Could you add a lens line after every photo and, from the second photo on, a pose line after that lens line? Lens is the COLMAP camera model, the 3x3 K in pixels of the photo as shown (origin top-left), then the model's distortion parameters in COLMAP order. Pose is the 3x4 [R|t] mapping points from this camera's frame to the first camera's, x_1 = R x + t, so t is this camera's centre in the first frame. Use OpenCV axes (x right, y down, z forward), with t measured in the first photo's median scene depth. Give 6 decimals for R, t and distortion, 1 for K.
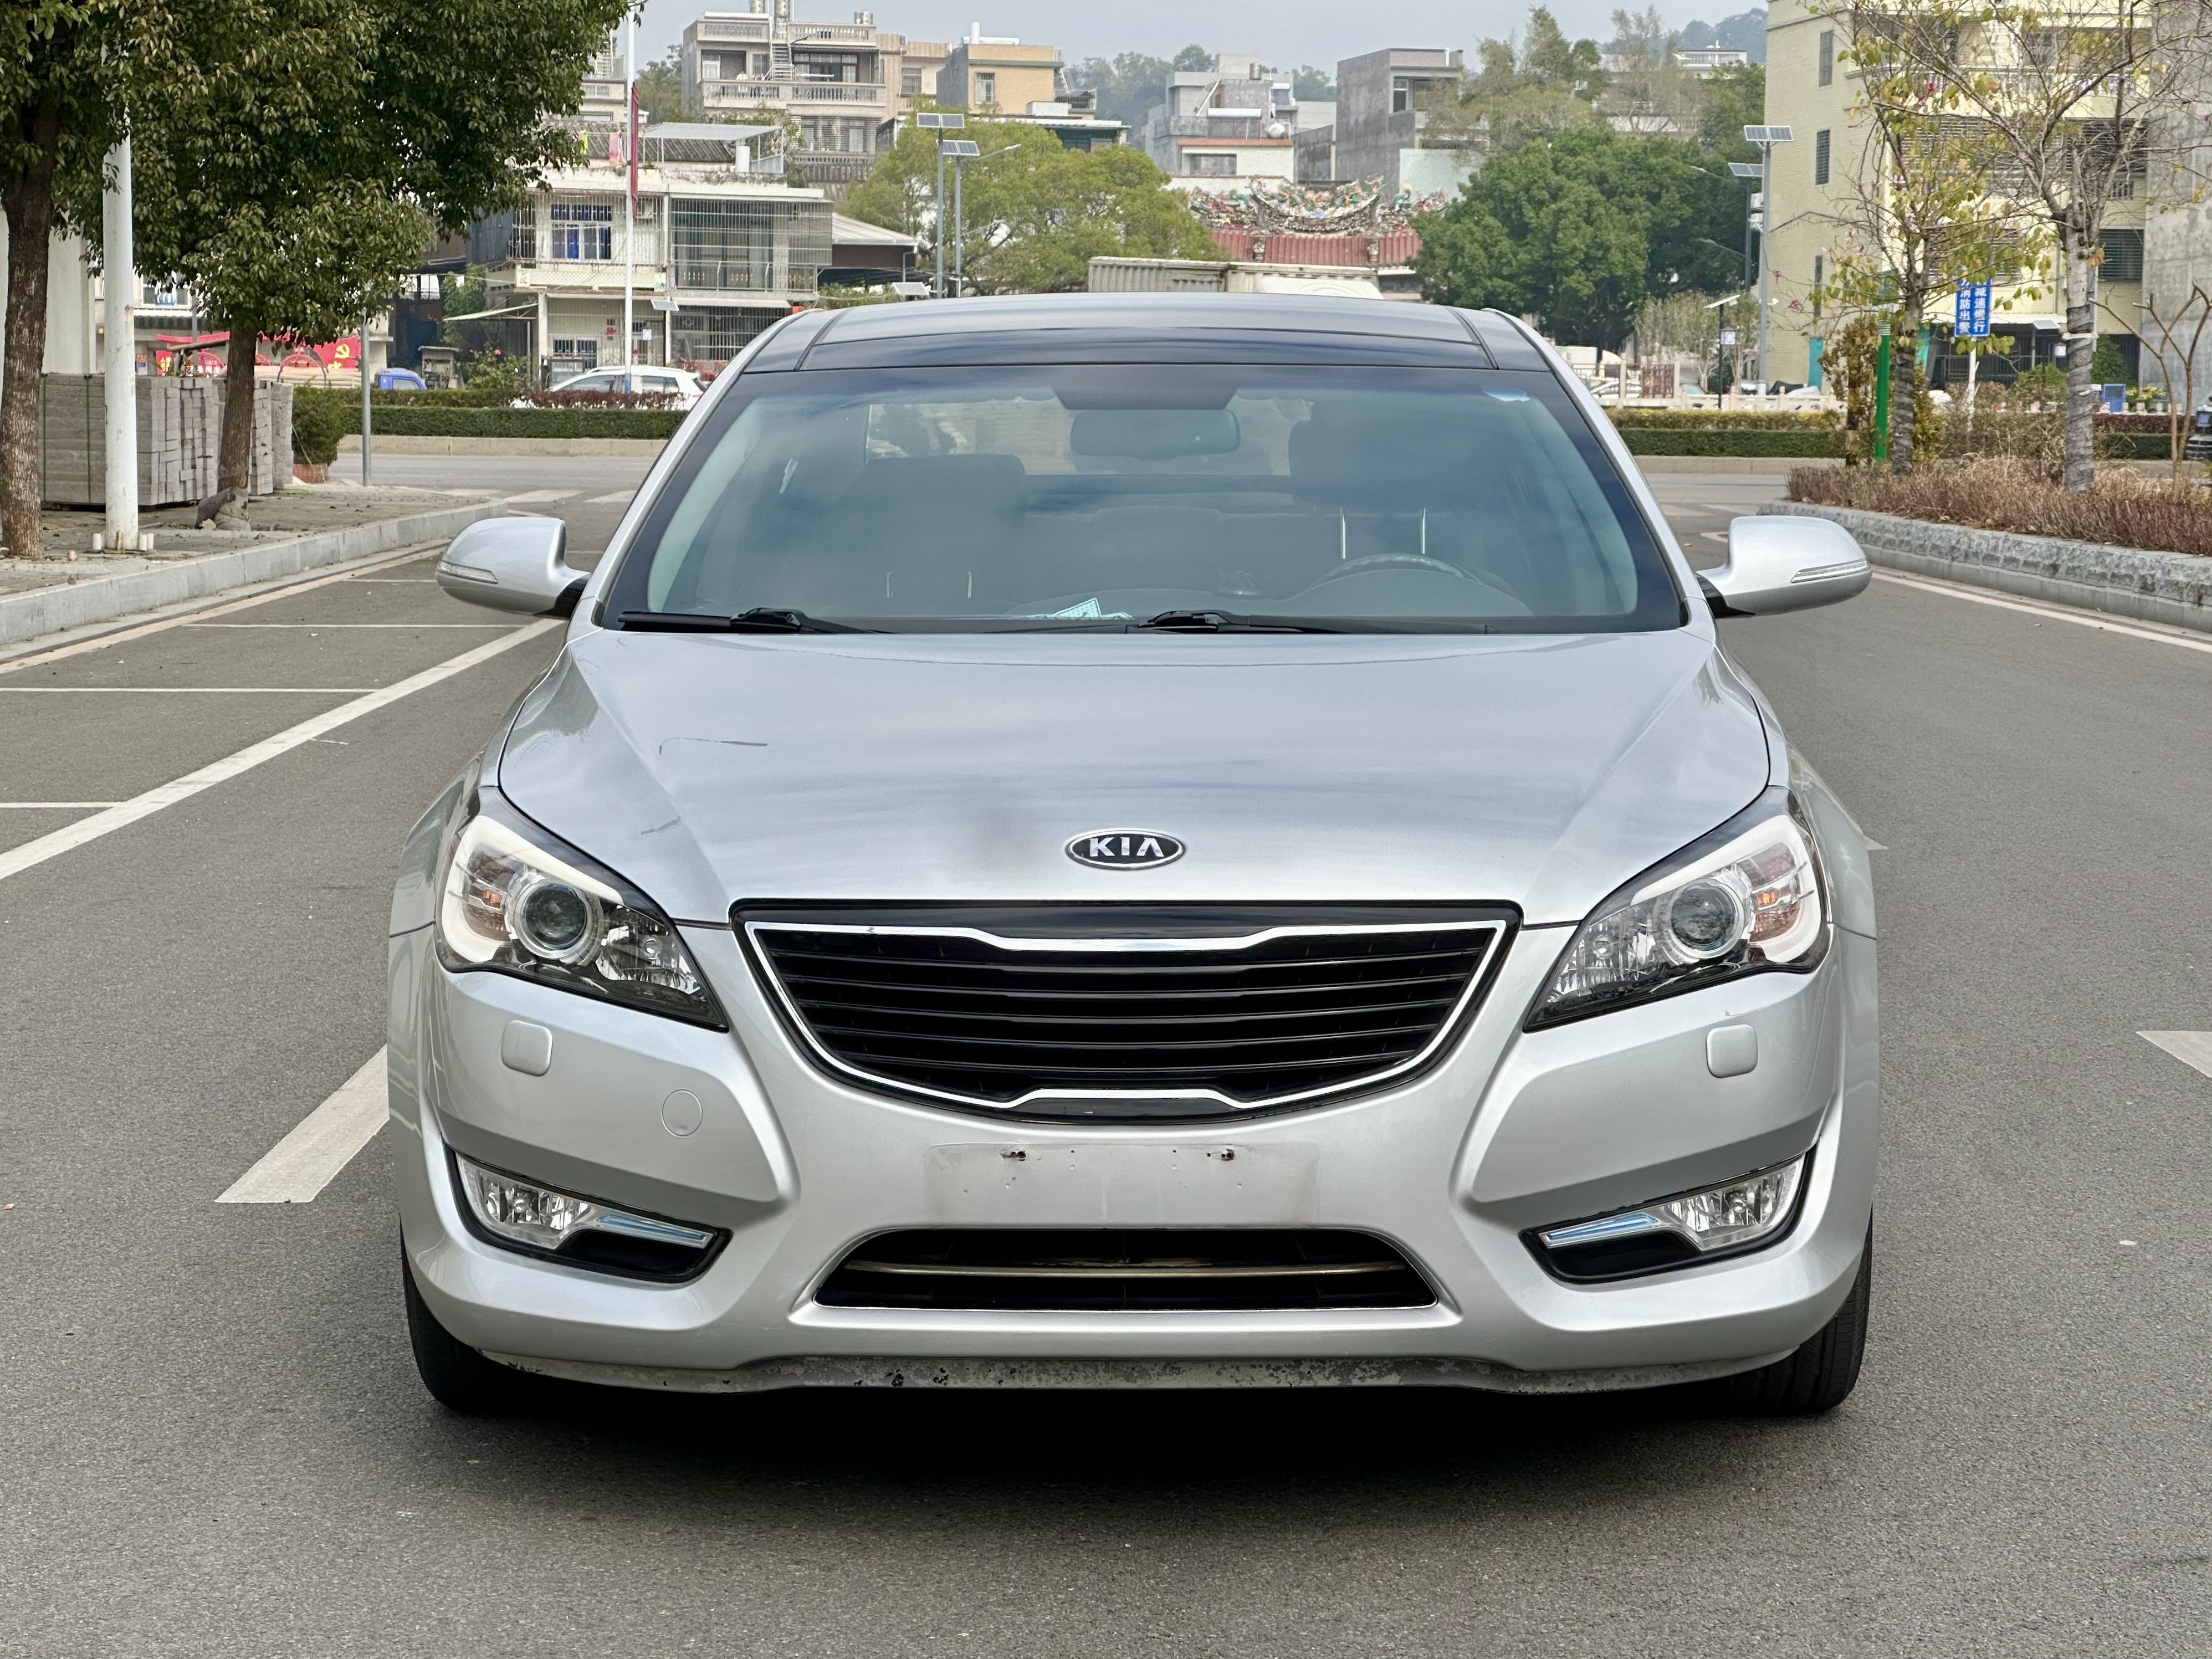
lens RADIAL K [[5027.9, 0, 1102.9], [0, 5027.9, 830.5], [0, 0, 1]] dist [0.194122, 0.000000]
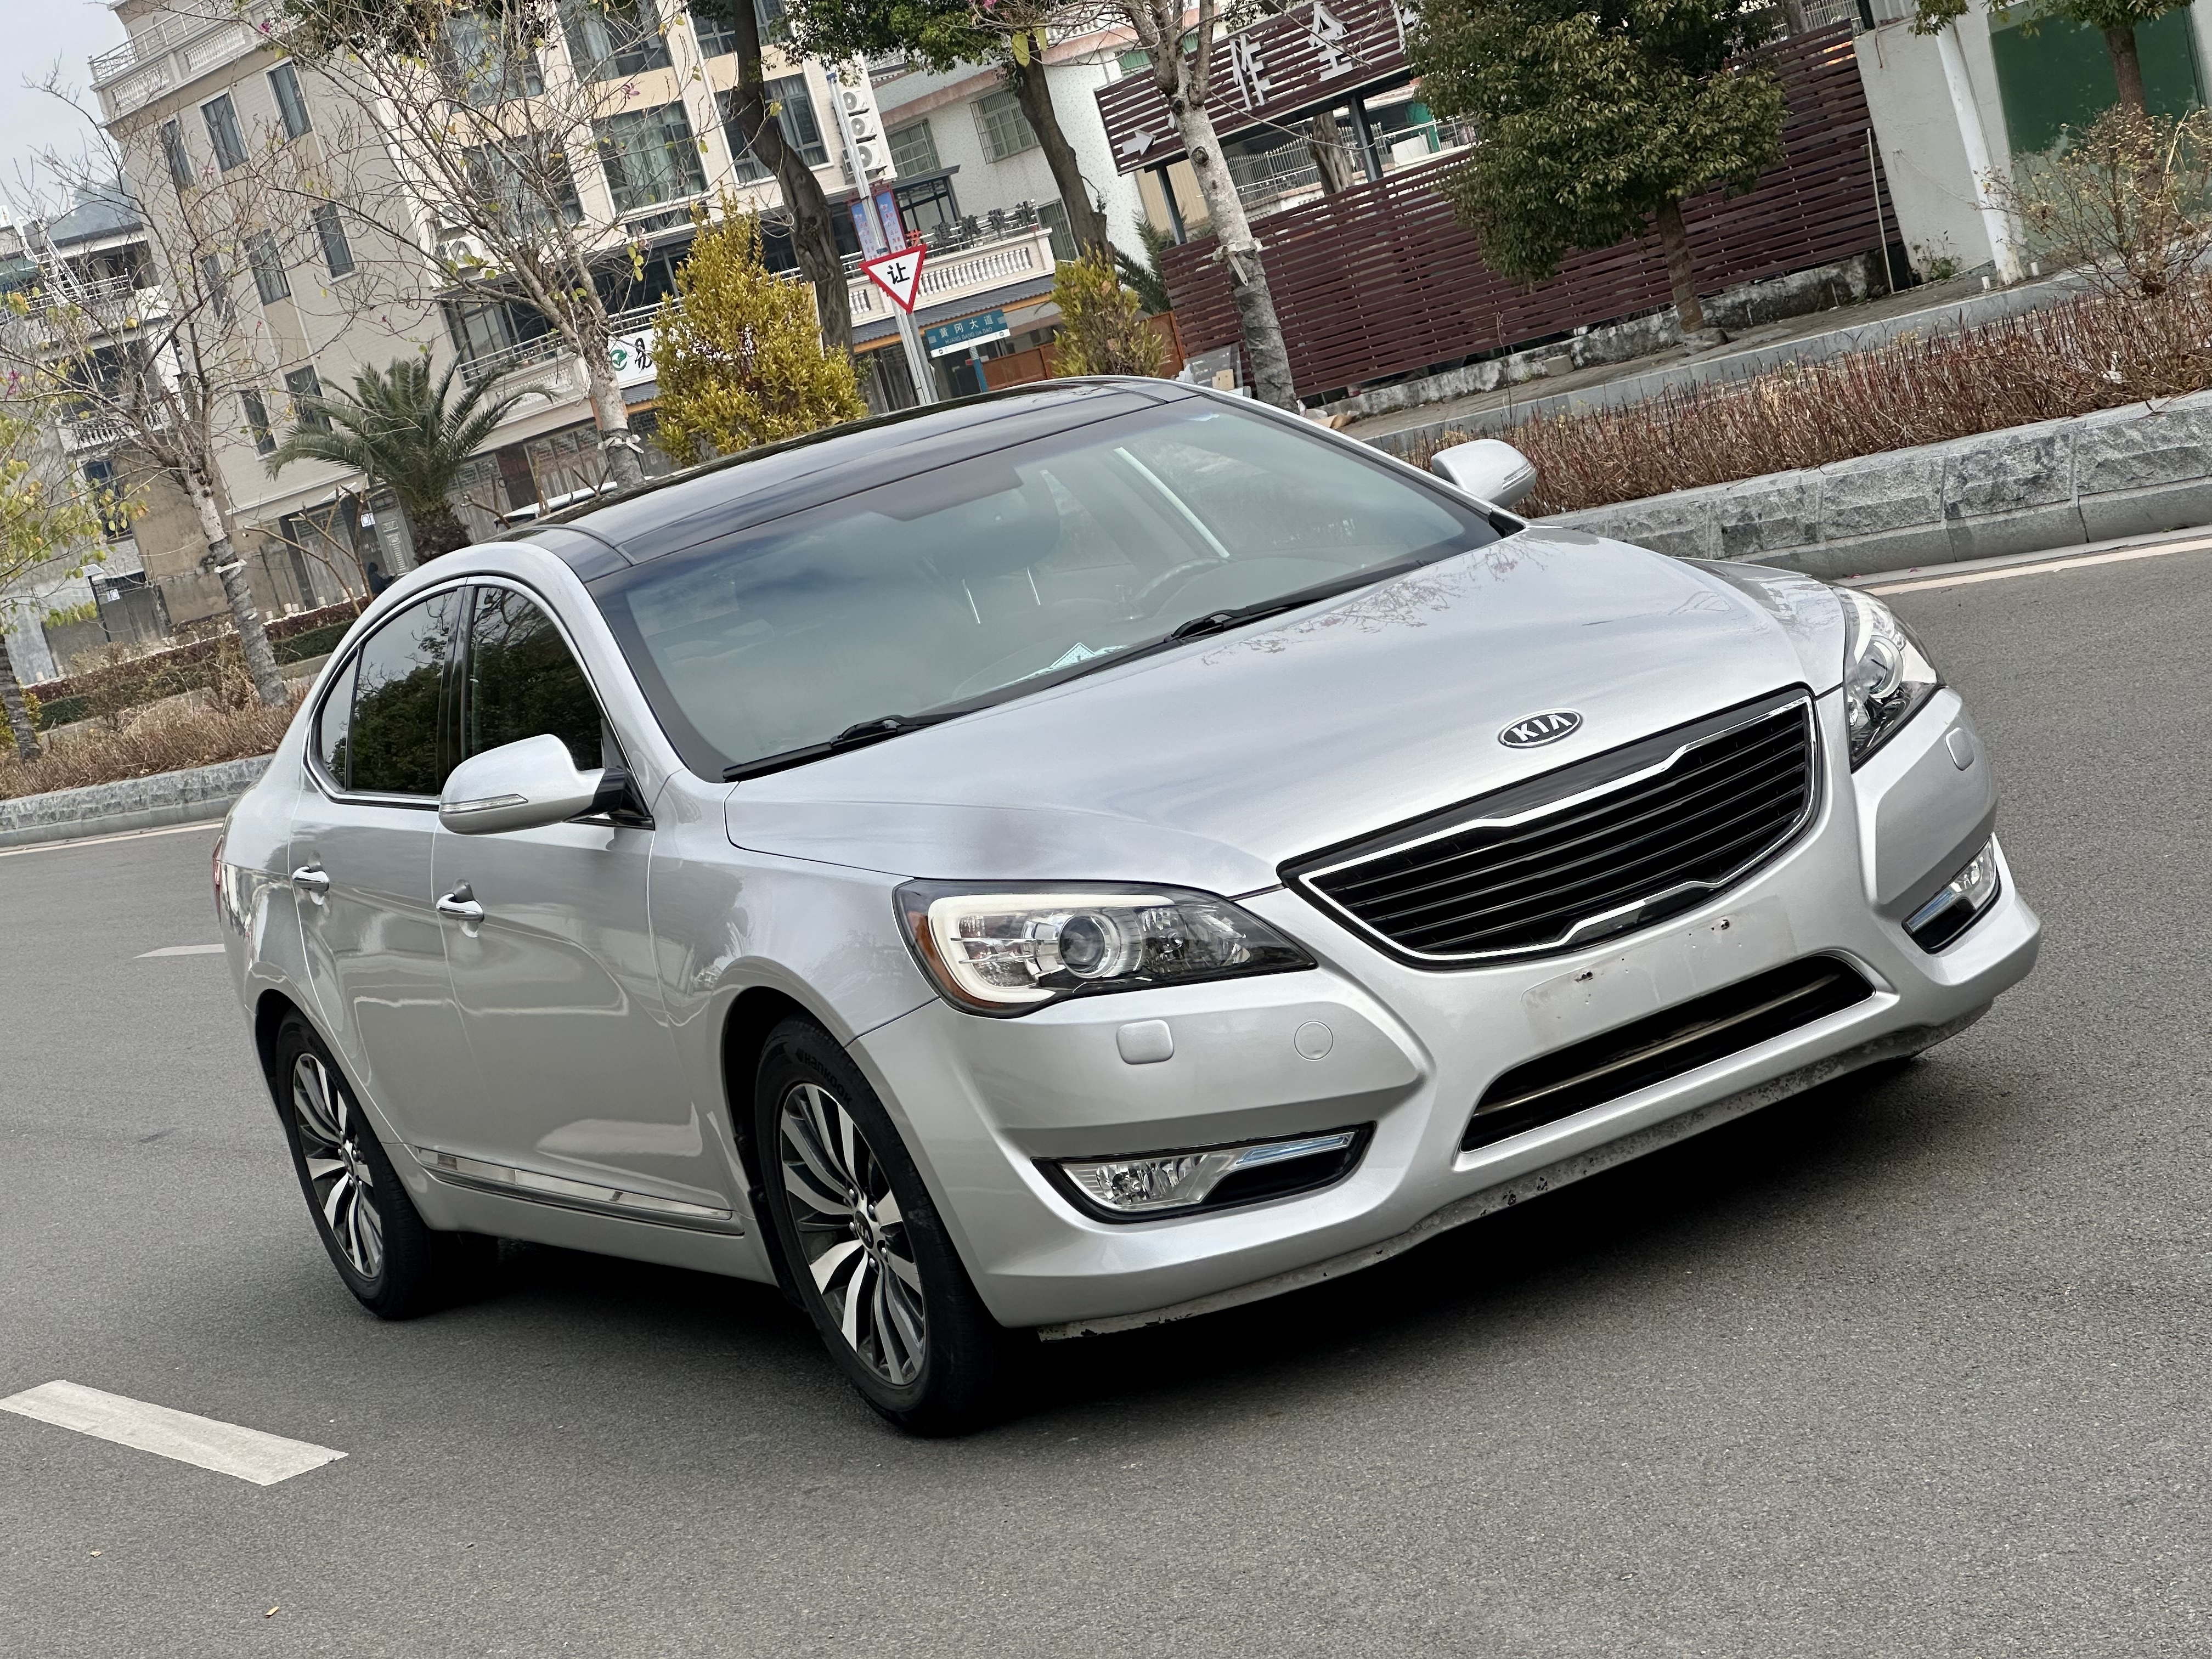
lens RADIAL K [[5027.9, 0, 1109.6], [0, 5027.9, 830.2], [0, 0, 1]] dist [0.194122, 0.000000]
pose [[0.855445, -0.292568, 0.427338, -0.619889], [0.316503, 0.948461, 0.015770, -0.025515], [-0.409927, 0.121764, 0.903954, -0.071138]]
